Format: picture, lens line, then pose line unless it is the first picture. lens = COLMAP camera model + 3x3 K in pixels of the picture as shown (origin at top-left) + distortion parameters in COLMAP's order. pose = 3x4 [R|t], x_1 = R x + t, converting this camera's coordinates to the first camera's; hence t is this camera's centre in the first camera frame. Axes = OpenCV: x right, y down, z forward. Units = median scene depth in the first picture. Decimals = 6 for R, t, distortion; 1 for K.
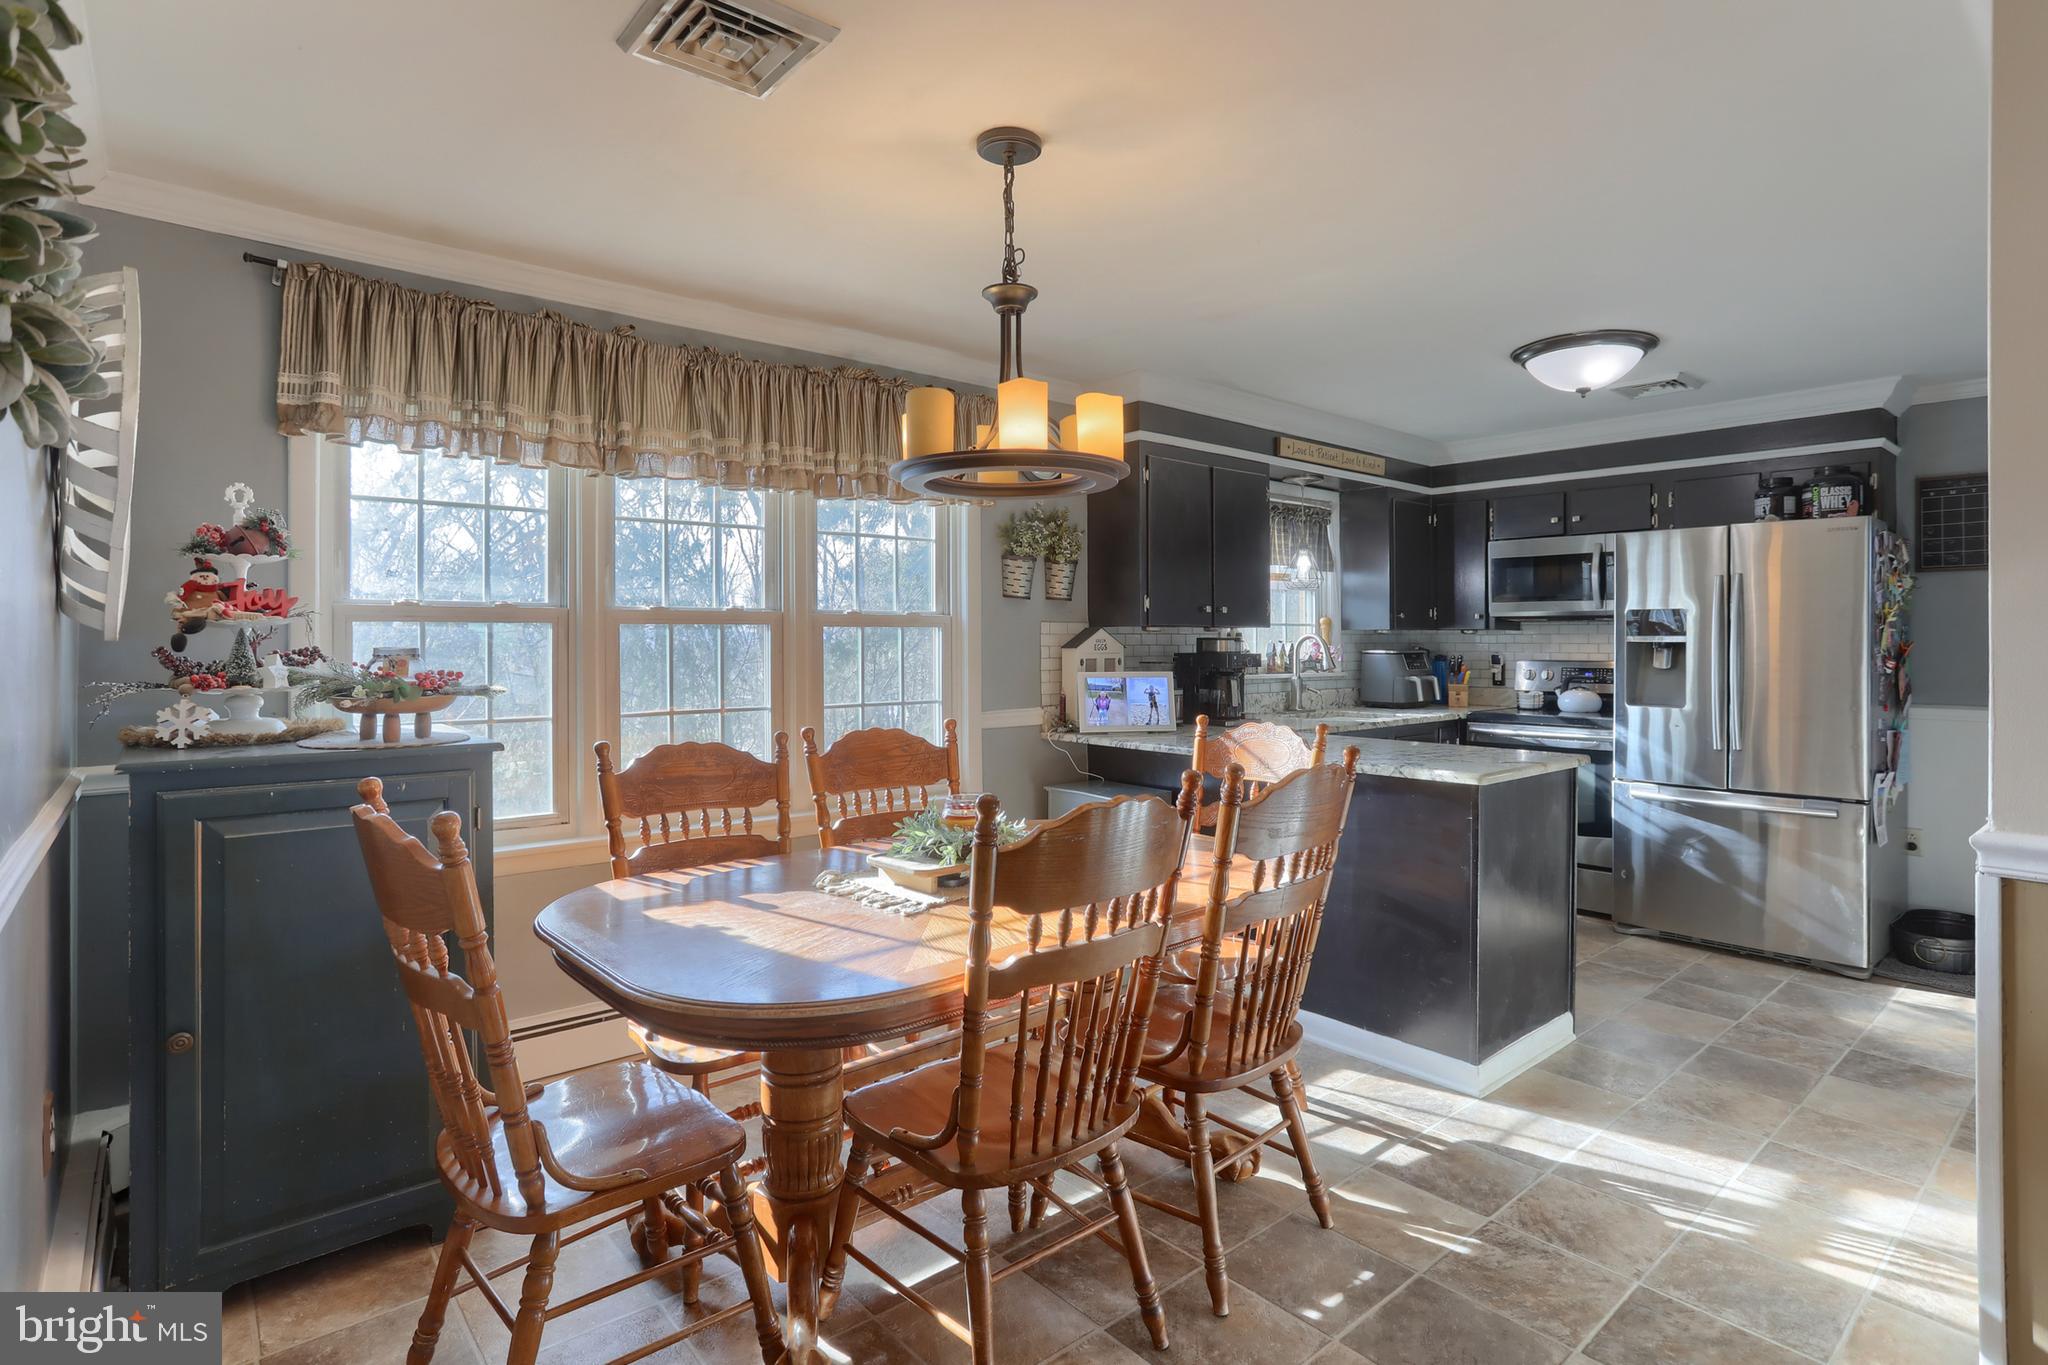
lens RADIAL K [[1036.6, 0, 1023.7], [0, 1036.6, 632.9], [0, 0, 1]] dist [-0.081016, 0.035143]
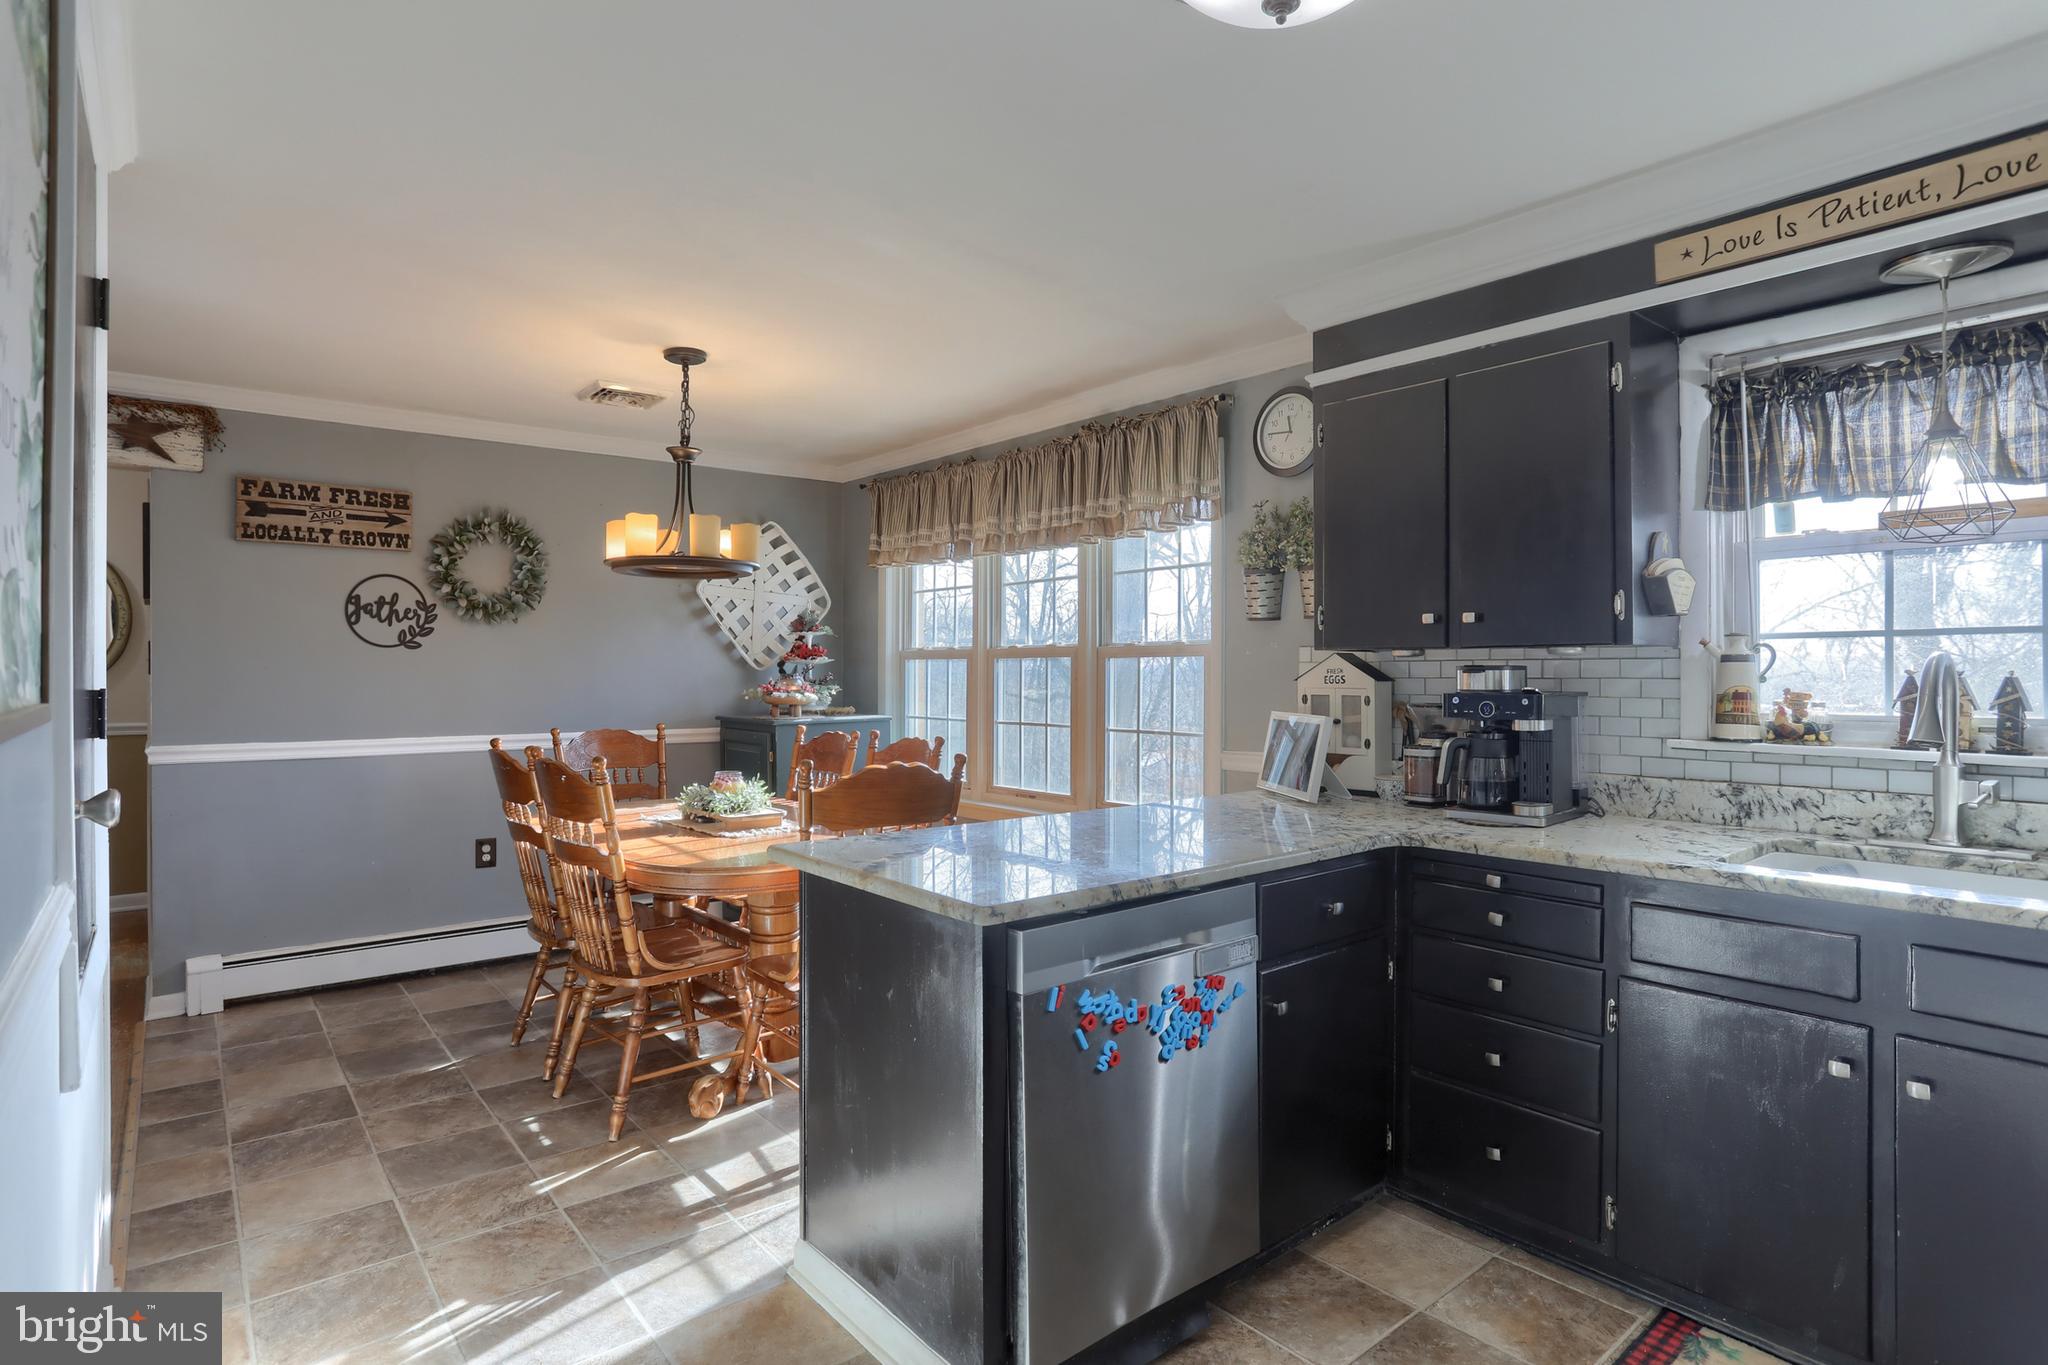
lens RADIAL K [[1069.7, 0, 1010.1], [0, 1069.7, 672.7], [0, 0, 1]] dist [-0.061112, 0.046368]
pose [[-0.027768, 0.004252, -0.999605, 1.329570], [0.008165, 0.999959, 0.004027, 0.005087], [0.999581, -0.008050, -0.027802, 1.275859]]
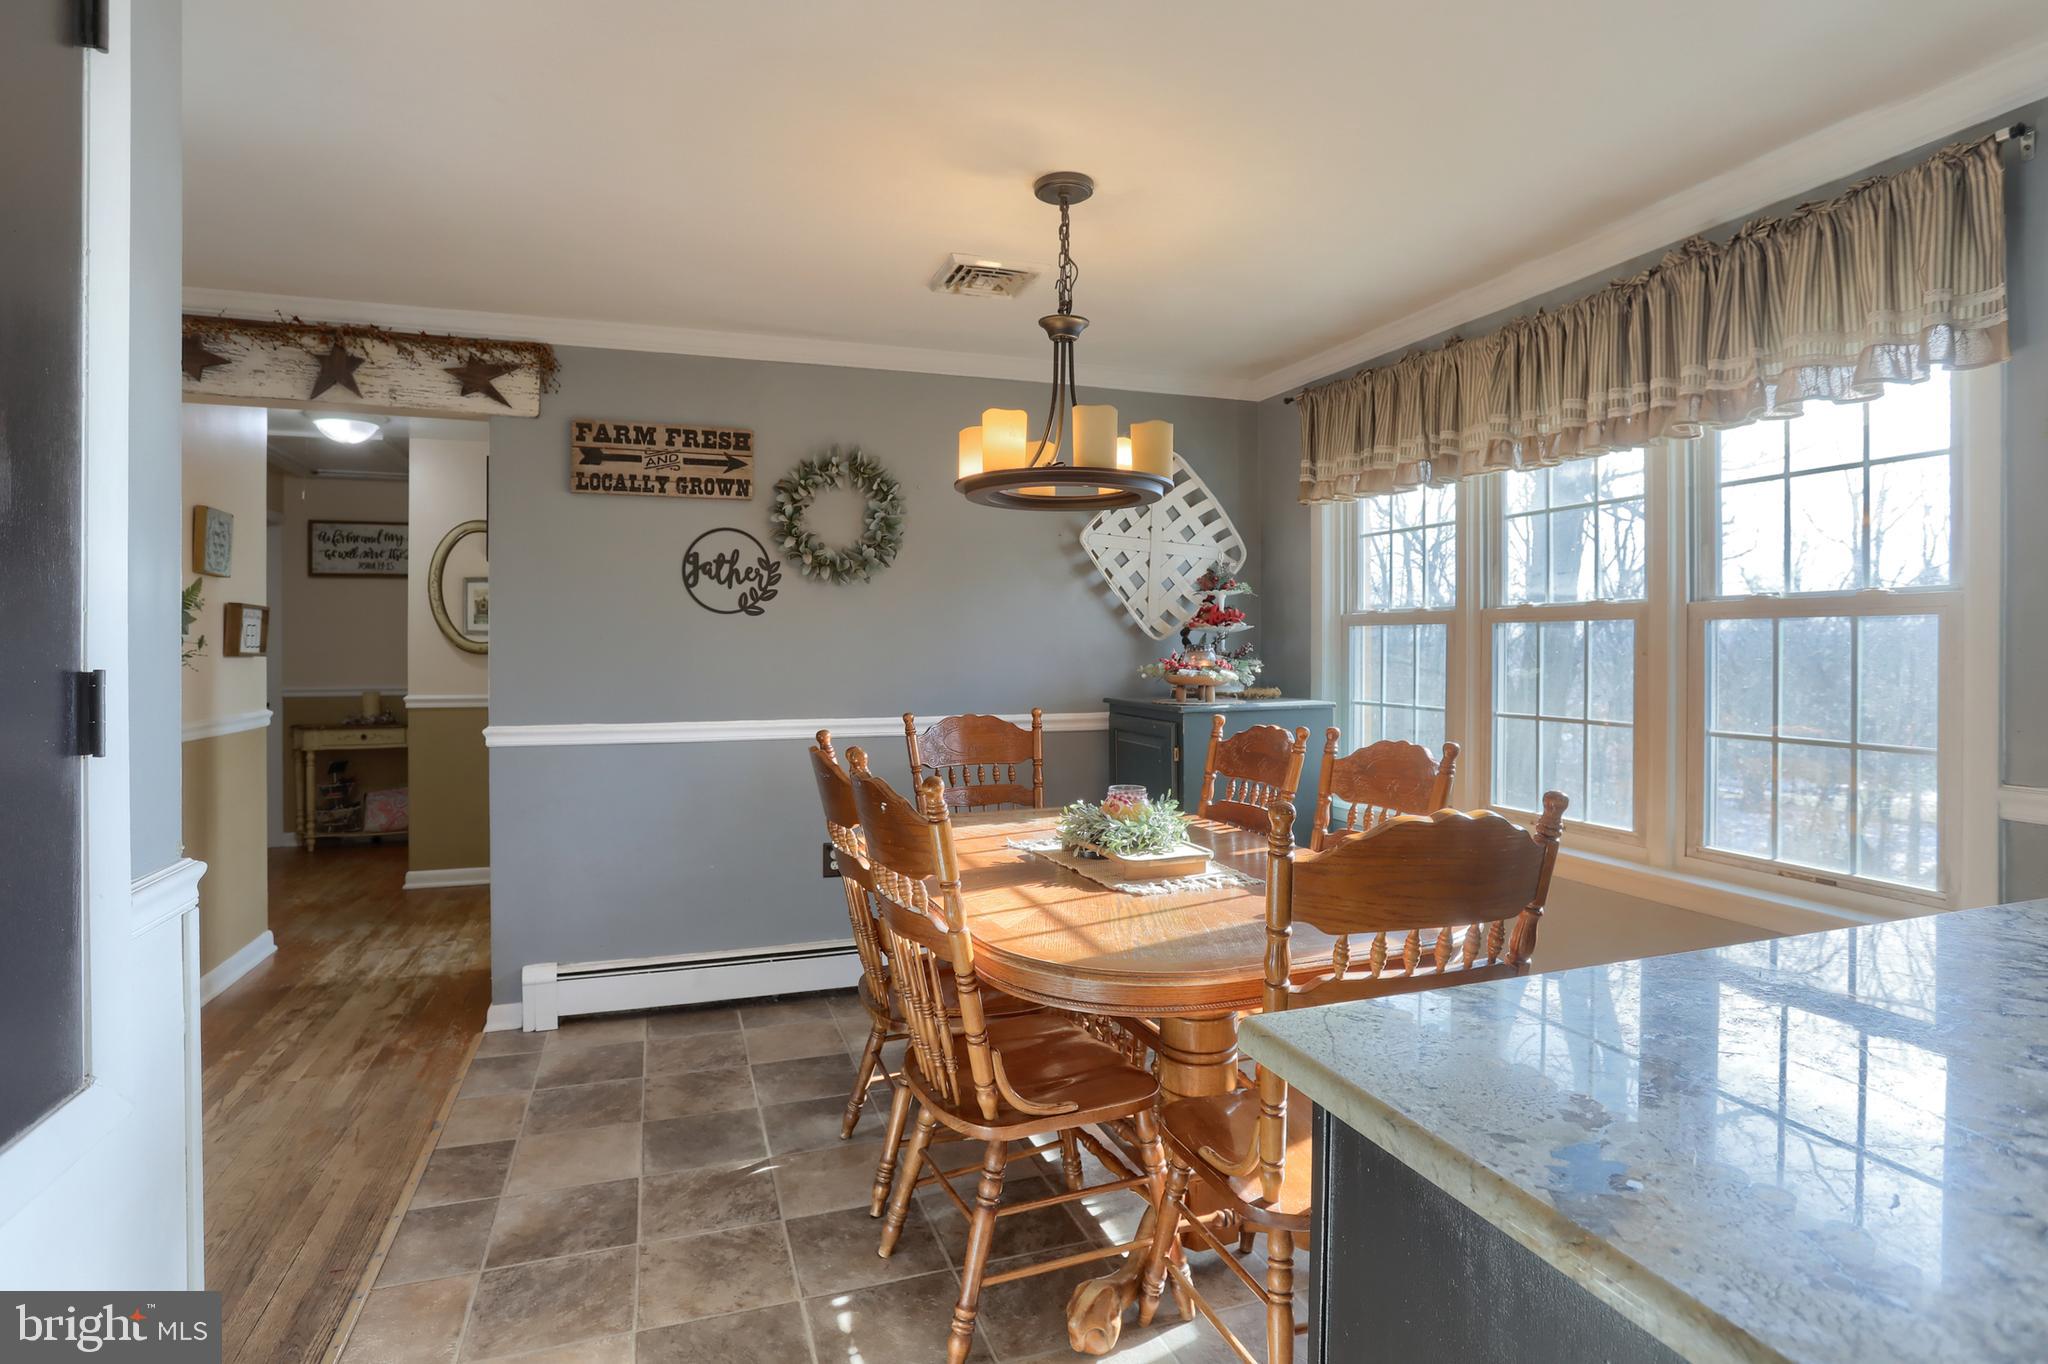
lens RADIAL K [[1063.0, 0, 1022.7], [0, 1063.0, 645.0], [0, 0, 1]] dist [-0.062282, 0.000284]
pose [[-0.357423, 0.005614, -0.933926, 0.865157], [0.009549, 0.999952, 0.002356, 0.006380], [0.933894, -0.008076, -0.357460, 1.119795]]
